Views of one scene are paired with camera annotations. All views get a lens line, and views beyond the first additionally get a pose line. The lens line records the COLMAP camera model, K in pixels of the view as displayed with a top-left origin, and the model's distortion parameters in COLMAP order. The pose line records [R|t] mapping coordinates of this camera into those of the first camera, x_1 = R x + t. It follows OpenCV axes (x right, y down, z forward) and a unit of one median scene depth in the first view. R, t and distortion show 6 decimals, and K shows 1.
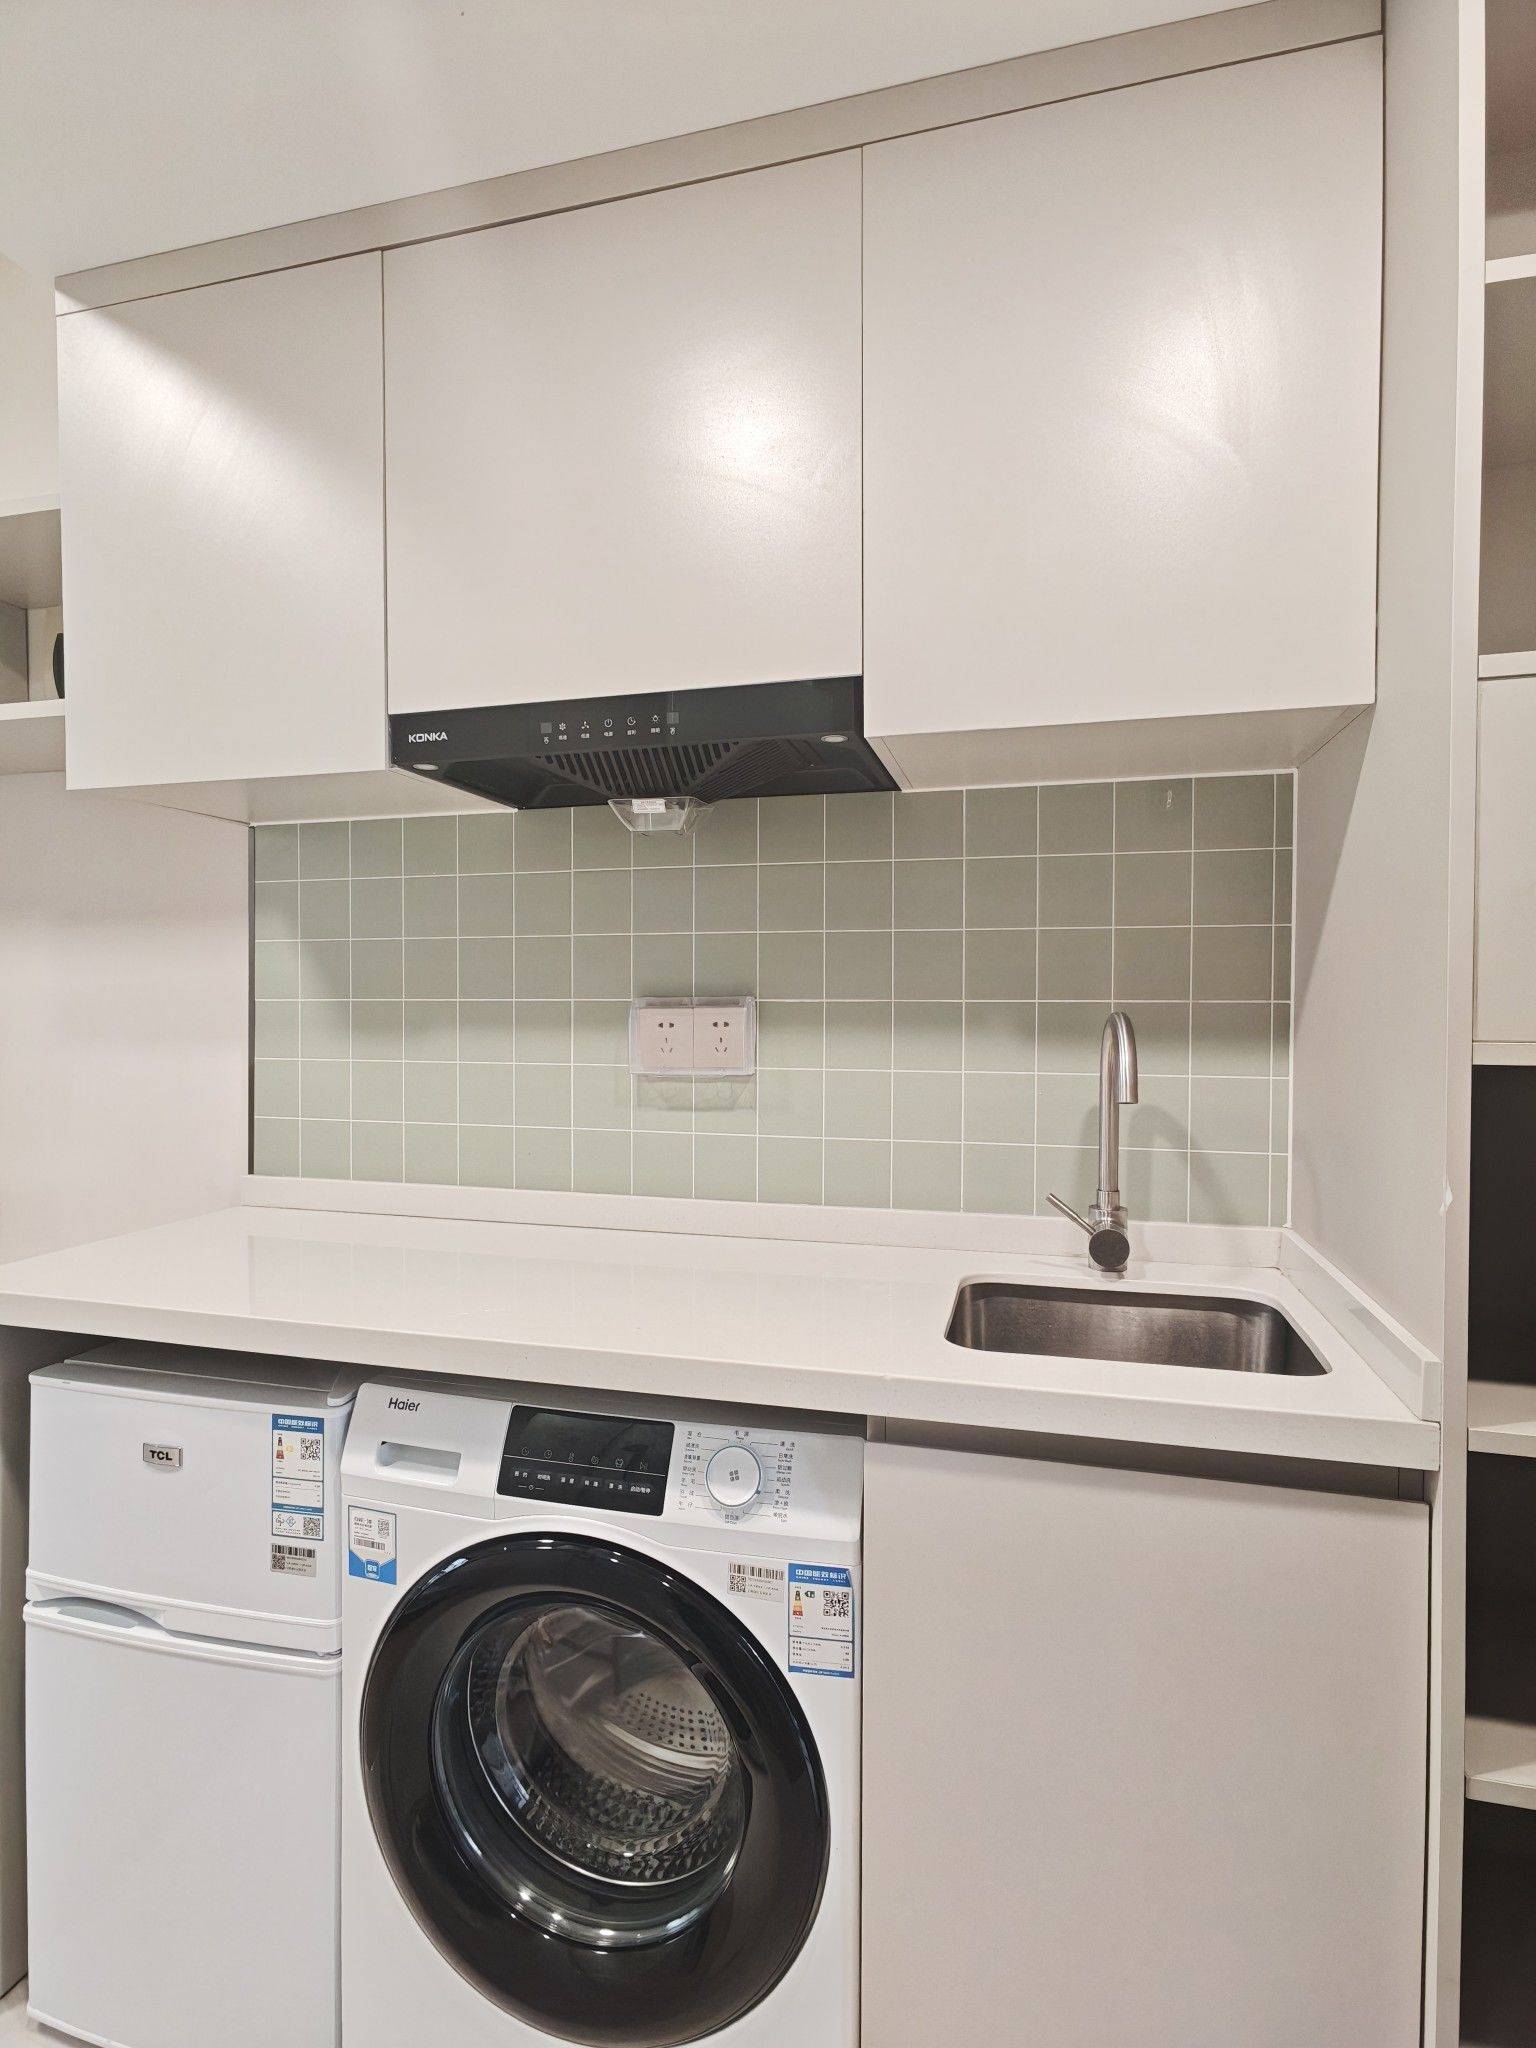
lens RADIAL K [[1044.3, 0, 769.5], [0, 1044.3, 1020.1], [0, 0, 1]] dist [0.000855, 0.001436]
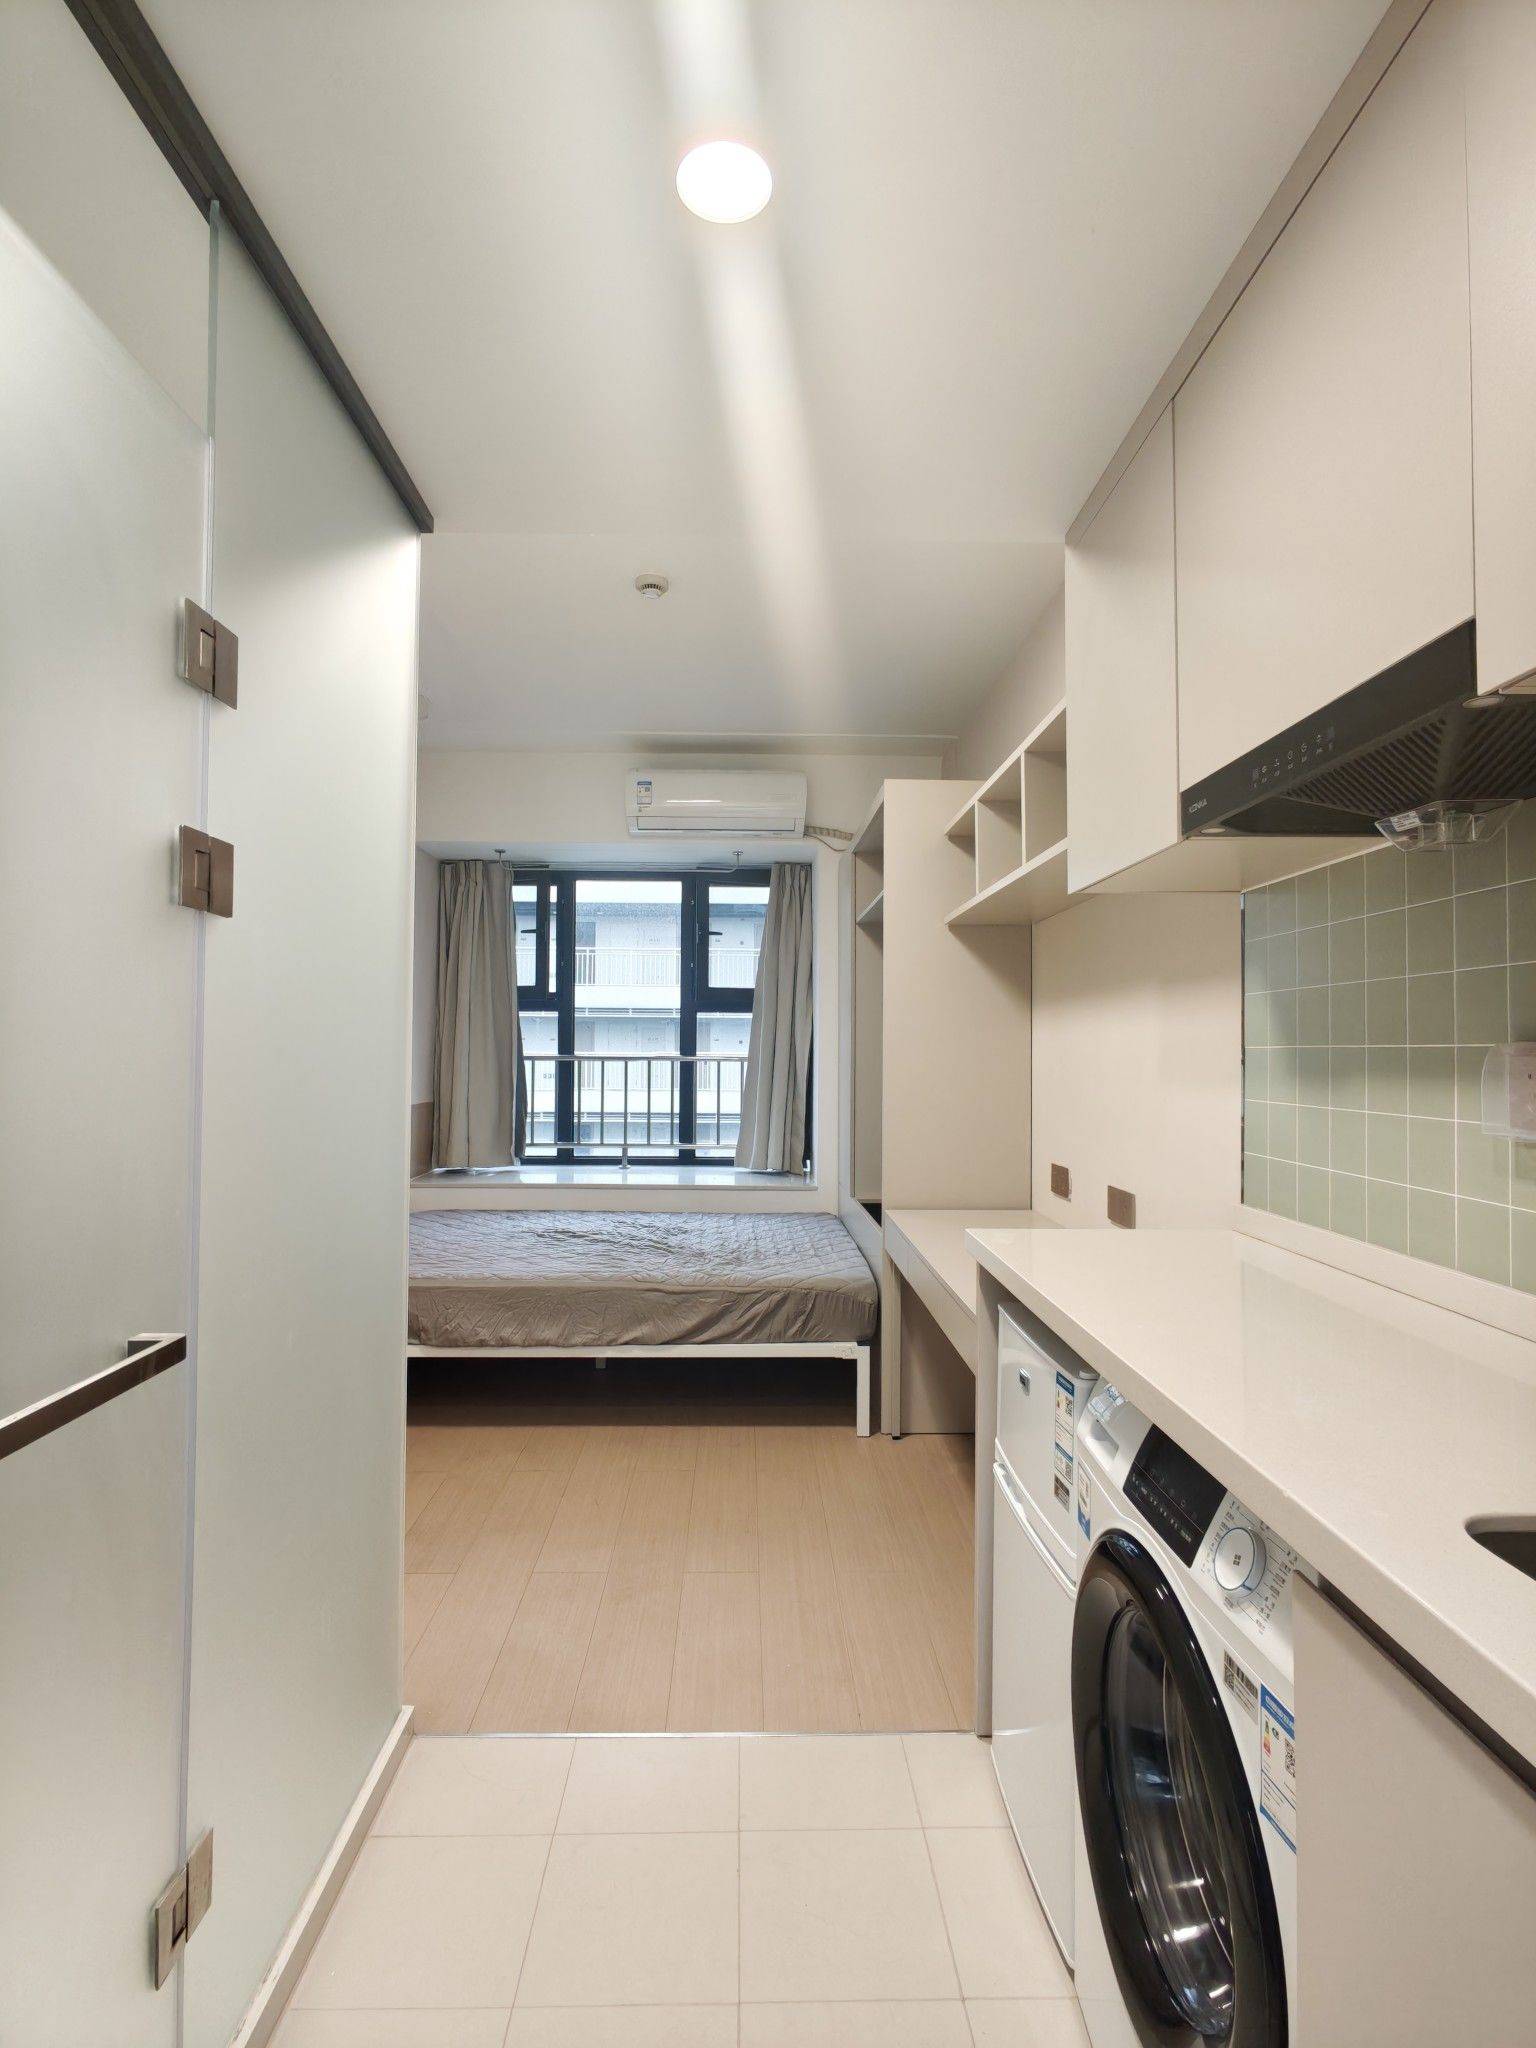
lens RADIAL K [[1044.3, 0, 769.5], [0, 1044.3, 1022.2], [0, 0, 1]] dist [0.000855, 0.001436]
pose [[0.284249, -0.025907, -0.958400, 0.491551], [-0.018584, 0.999298, -0.032524, 0.000338], [0.958570, 0.027056, 0.283568, 0.219008]]
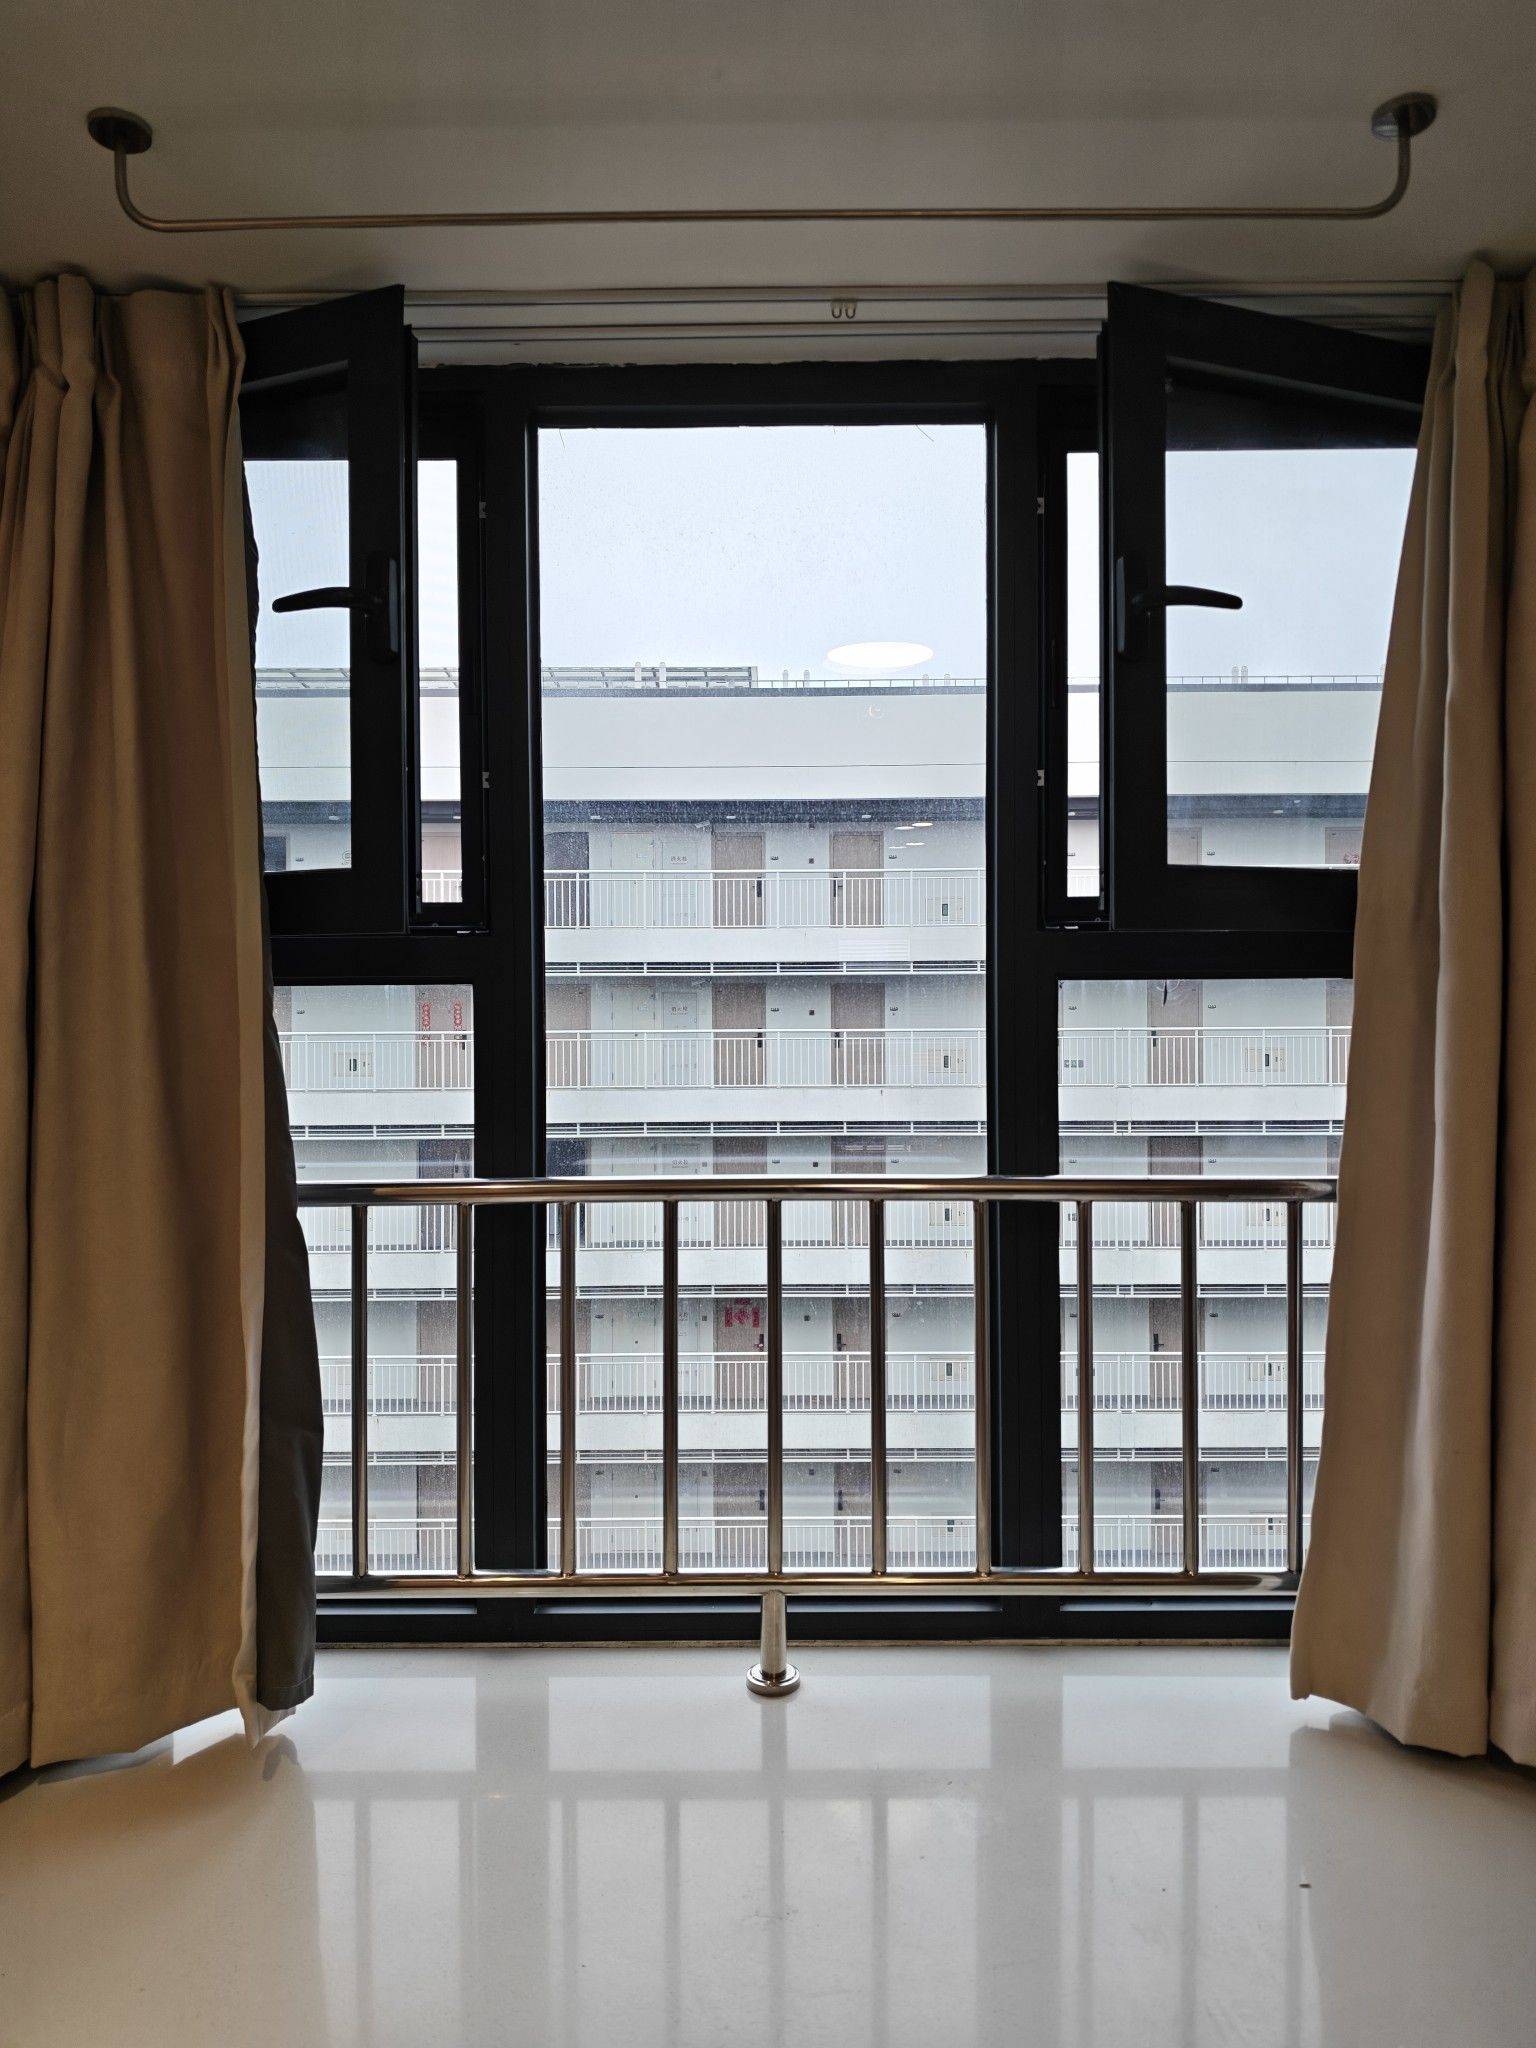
lens RADIAL K [[1442.2, 0, 775.8], [0, 1442.2, 1028.2], [0, 0, 1]] dist [0.004614, 0.001701]
pose [[0.248786, 0.003165, -0.968553, -1.993522], [-0.010427, 0.999945, 0.000590, -0.107329], [0.968502, 0.009952, 0.248805, 0.496693]]
